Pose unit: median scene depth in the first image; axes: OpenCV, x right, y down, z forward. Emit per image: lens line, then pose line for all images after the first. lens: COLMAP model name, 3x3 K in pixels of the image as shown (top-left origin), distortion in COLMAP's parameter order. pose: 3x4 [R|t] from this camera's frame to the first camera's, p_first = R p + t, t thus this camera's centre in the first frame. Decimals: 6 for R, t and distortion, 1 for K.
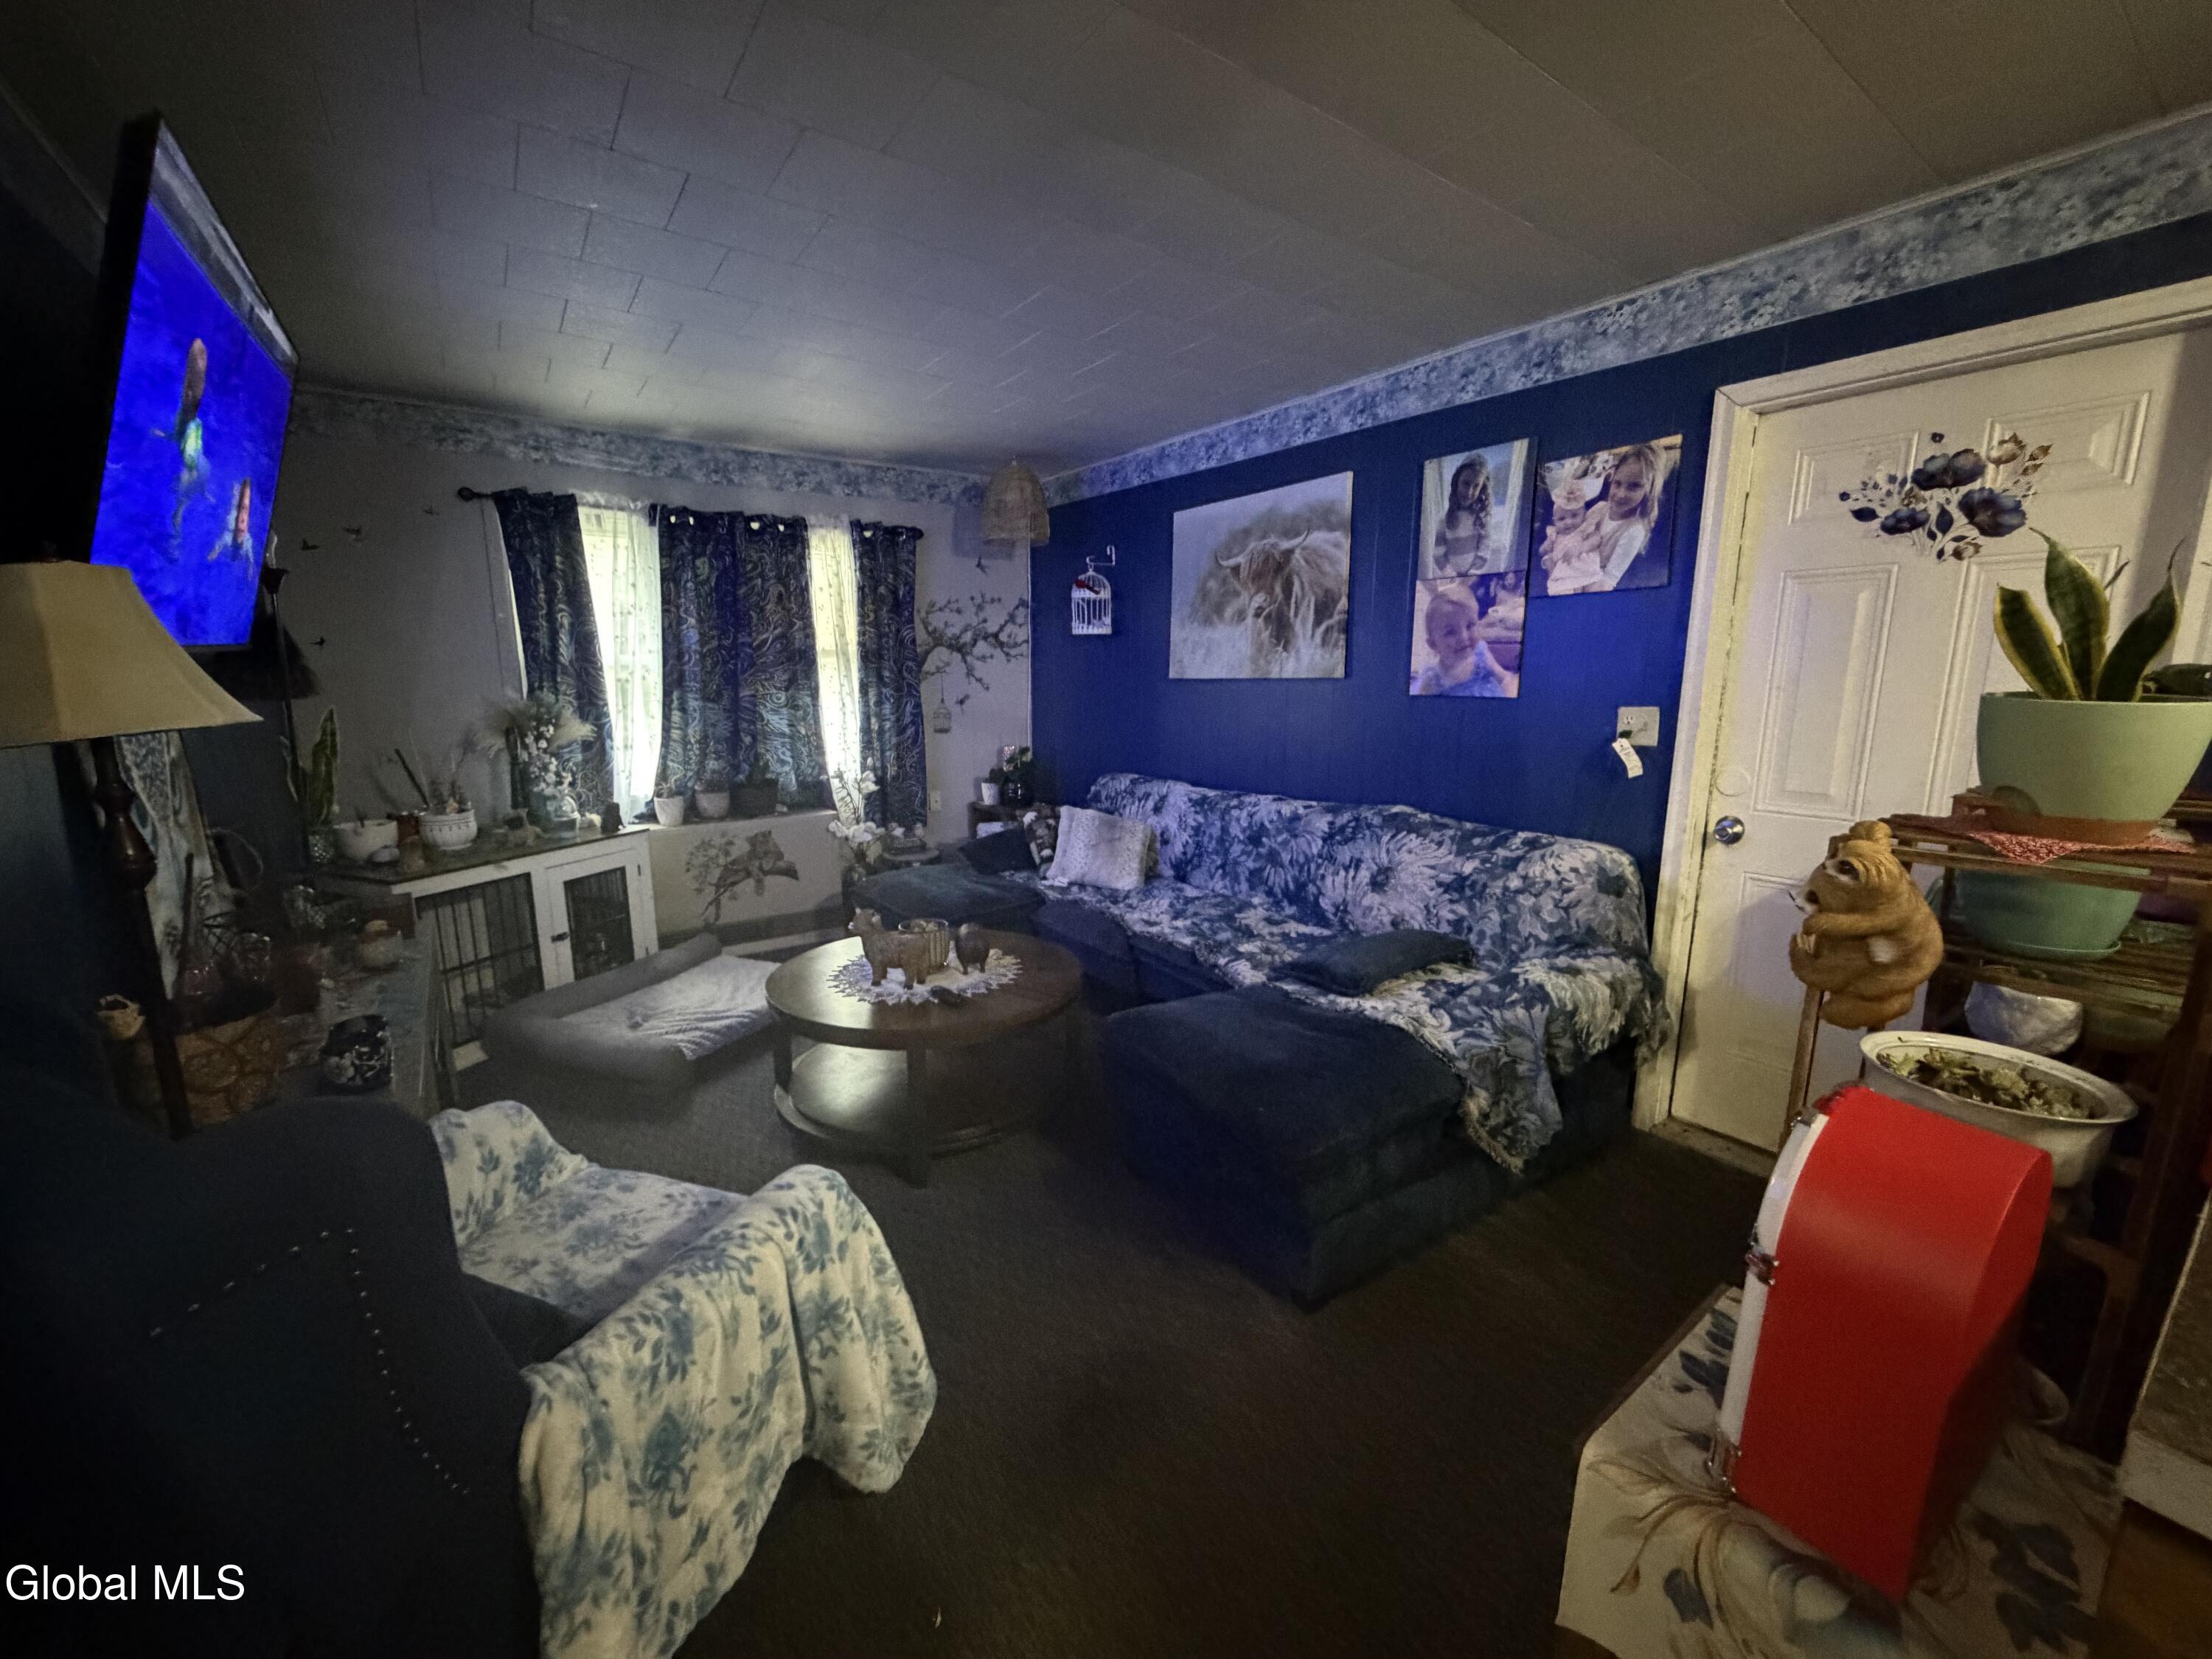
lens RADIAL K [[877.6, 0, 1097.7], [0, 877.6, 831.3], [0, 0, 1]] dist [-0.001449, 0.000241]
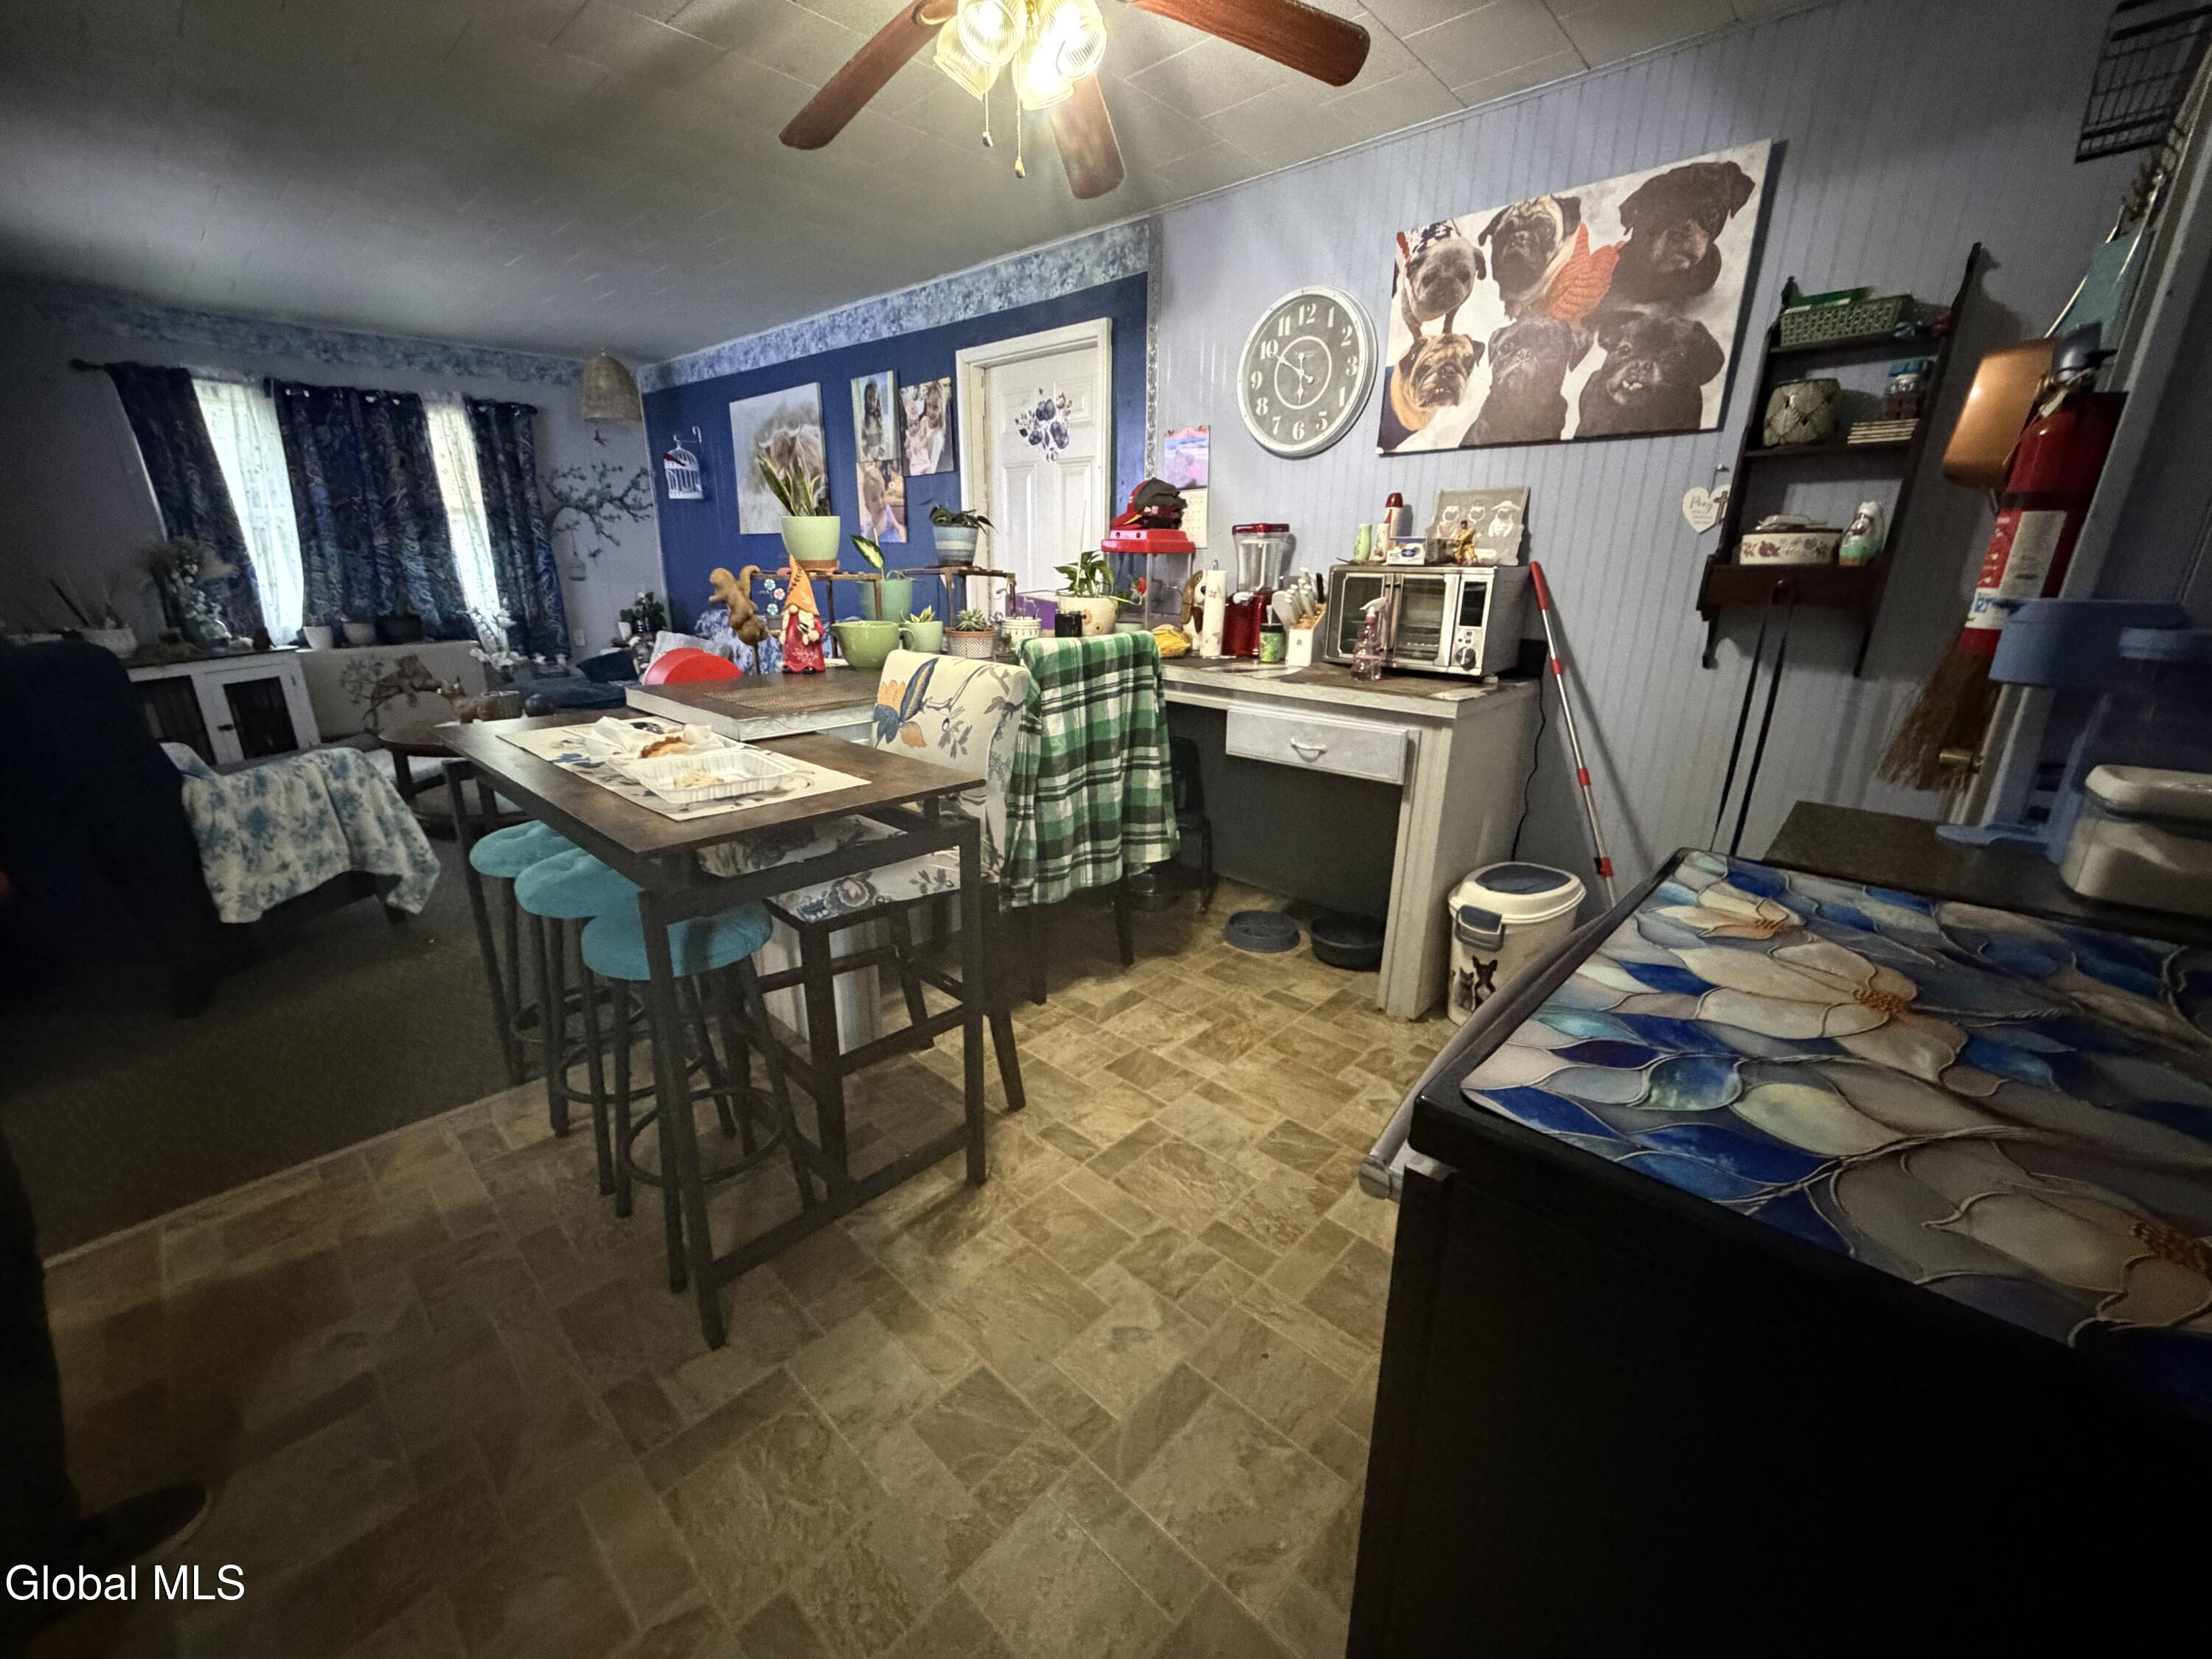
lens RADIAL K [[877.6, 0, 1096.2], [0, 877.6, 829.2], [0, 0, 1]] dist [-0.001449, 0.000241]
pose [[0.978636, -0.053663, 0.198472, 0.517859], [0.028057, 0.991163, 0.129650, 0.180765], [-0.203676, -0.121311, 0.971494, -0.735392]]
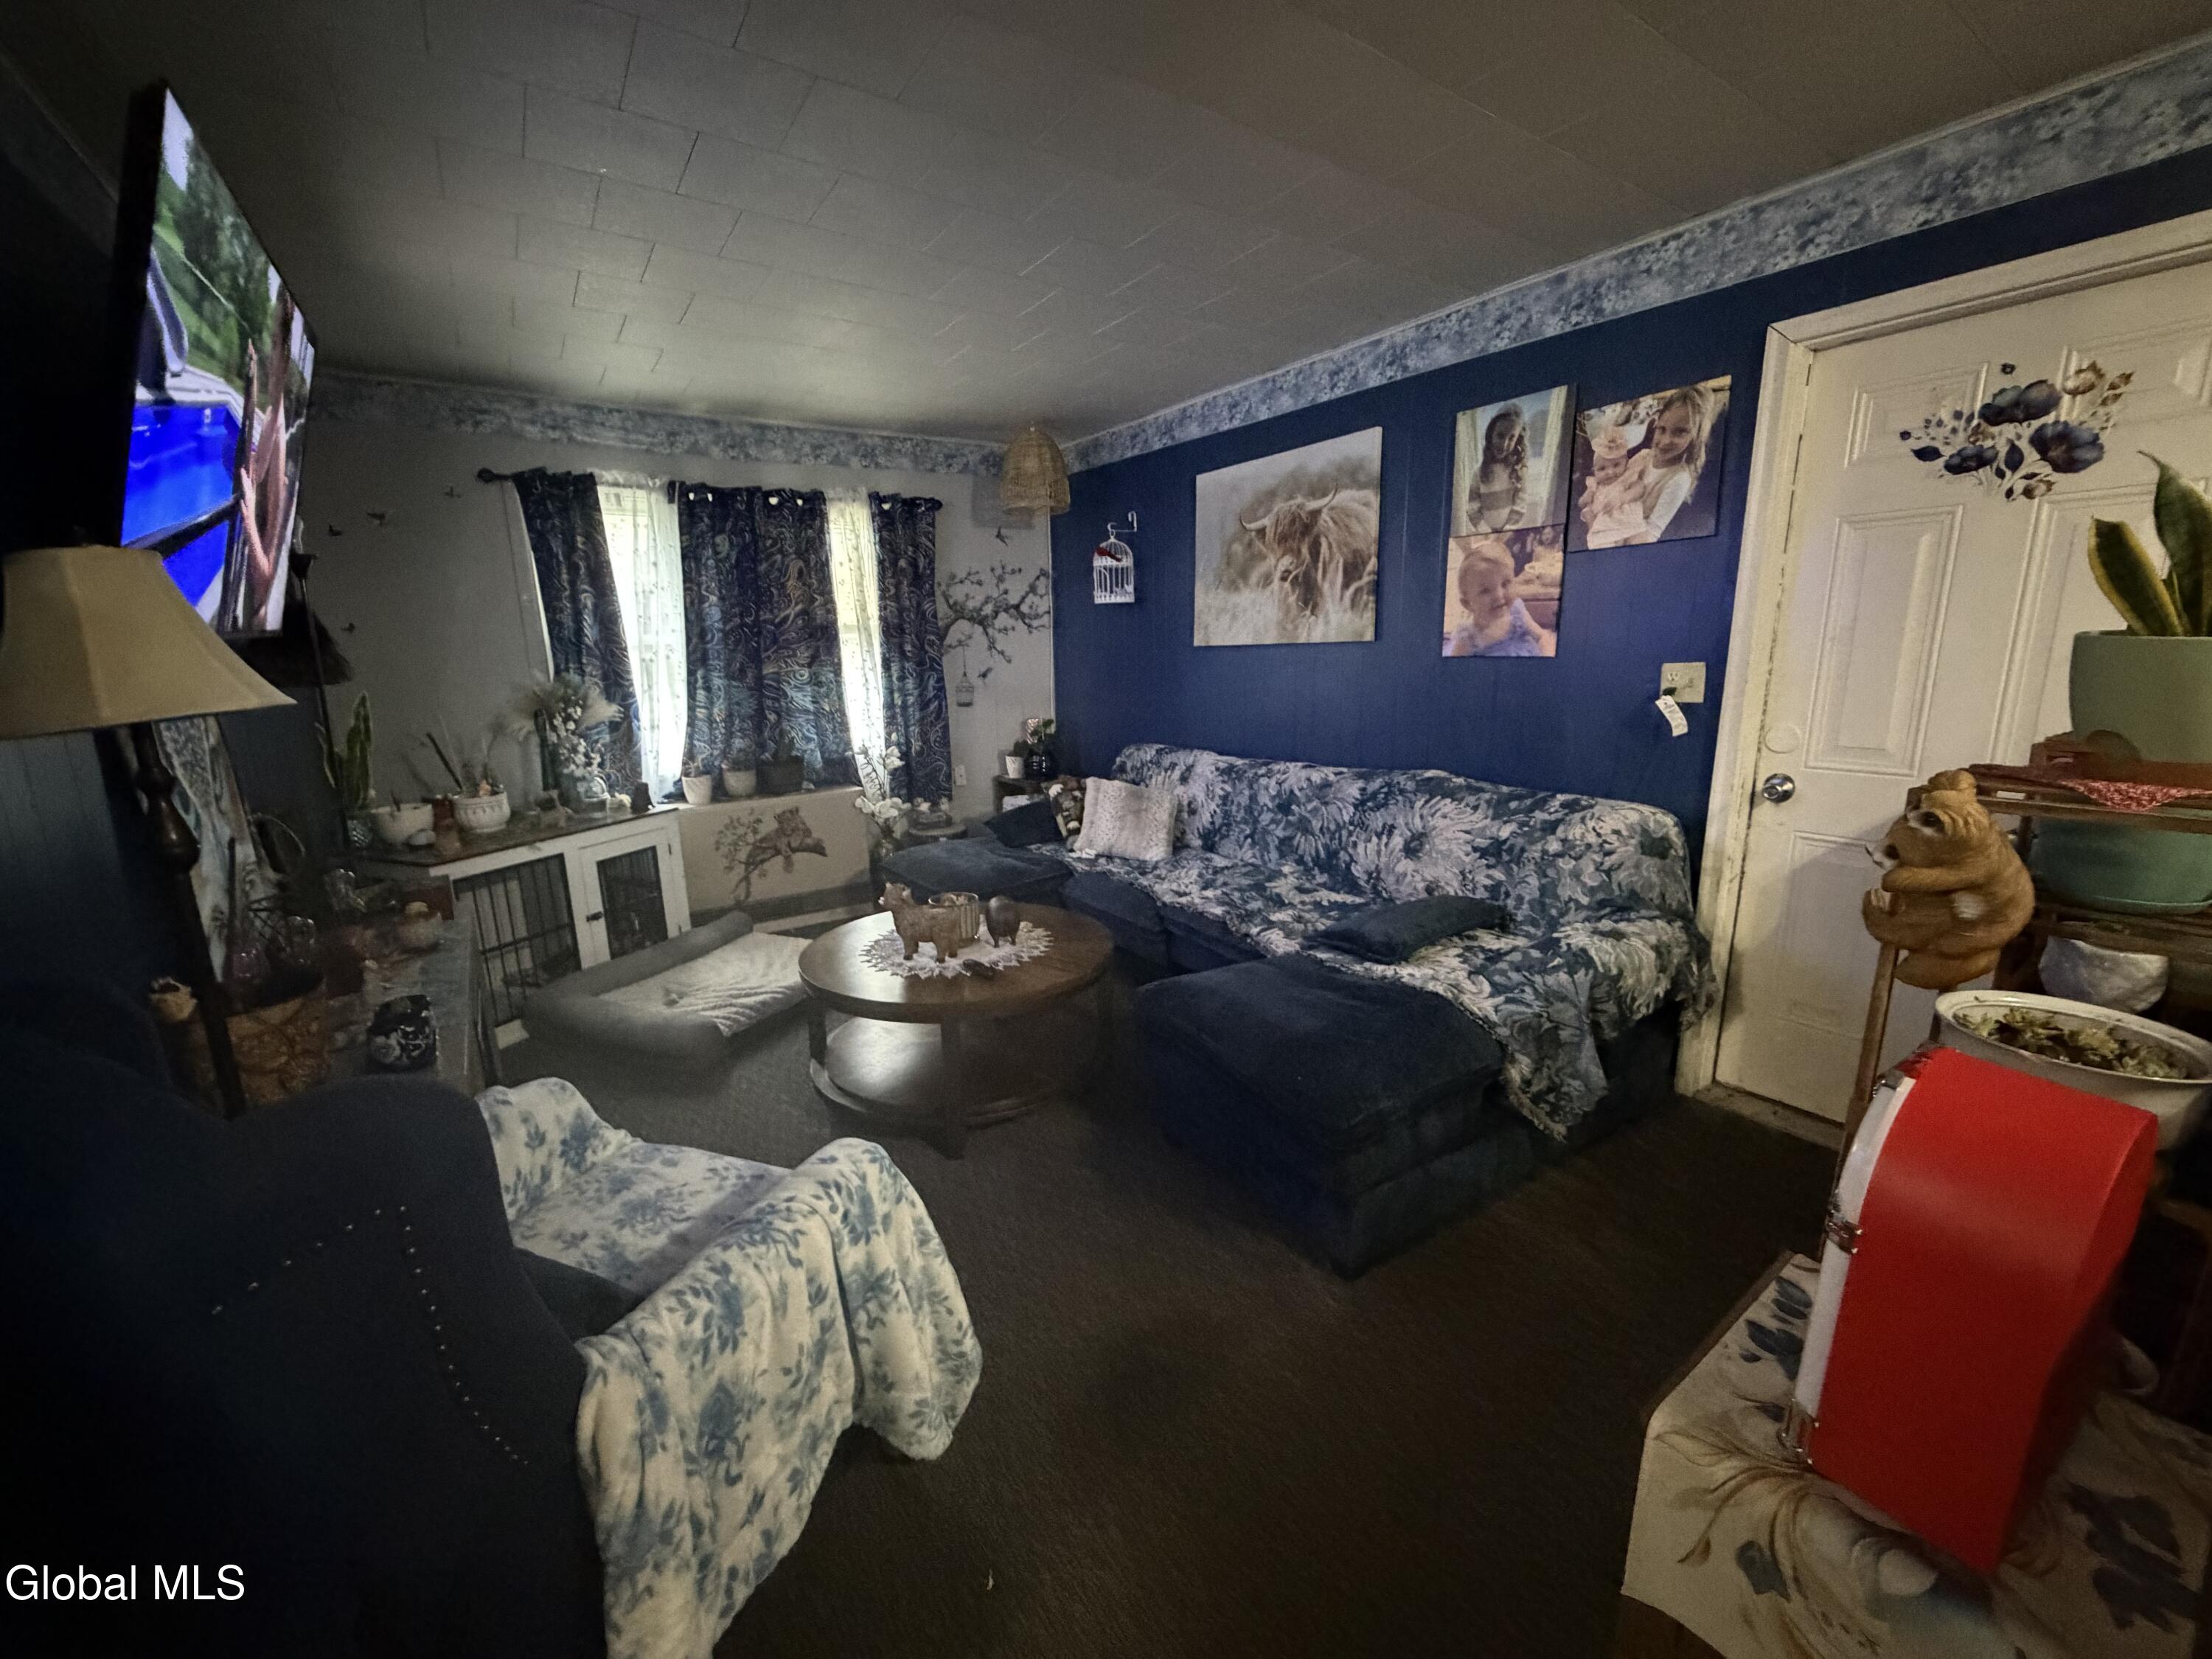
lens RADIAL K [[877.6, 0, 1097.8], [0, 877.6, 831.0], [0, 0, 1]] dist [-0.001449, 0.000241]
pose [[0.999525, -0.017482, -0.025360, -0.008492], [0.018239, 0.999385, 0.029932, 0.003189], [0.024821, -0.030381, 0.999230, 0.010176]]
